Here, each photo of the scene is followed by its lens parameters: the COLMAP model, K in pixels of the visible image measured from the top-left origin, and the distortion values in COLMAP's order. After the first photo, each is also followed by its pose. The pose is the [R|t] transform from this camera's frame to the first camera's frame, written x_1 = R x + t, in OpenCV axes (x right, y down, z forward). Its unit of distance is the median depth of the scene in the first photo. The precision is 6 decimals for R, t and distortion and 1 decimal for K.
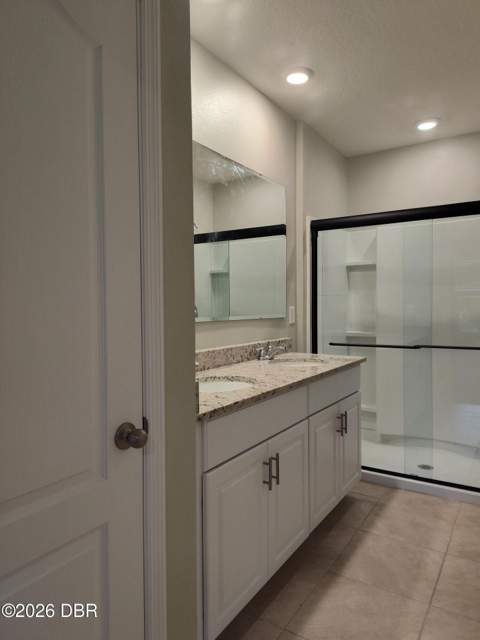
lens RADIAL K [[437.3, 0, 241.0], [0, 437.3, 319.4], [0, 0, 1]] dist [0.007140, -0.007588]
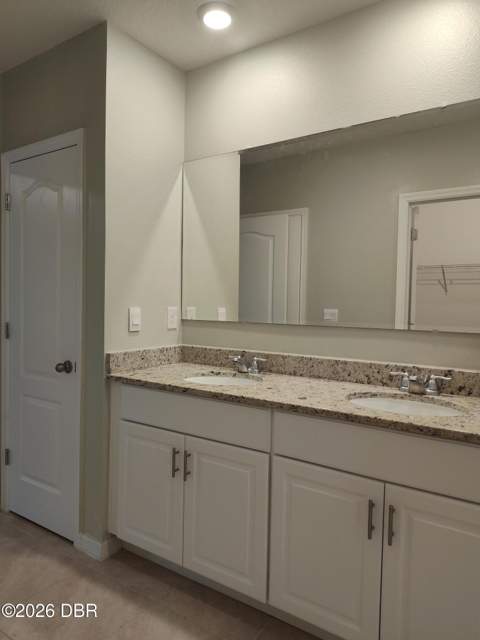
lens RADIAL K [[437.3, 0, 240.9], [0, 437.3, 320.0], [0, 0, 1]] dist [0.007140, -0.007588]
pose [[0.004678, 0.046514, -0.998907, 0.826964], [-0.050424, 0.997658, 0.046219, -0.041563], [0.998717, 0.050153, 0.007013, 0.835231]]
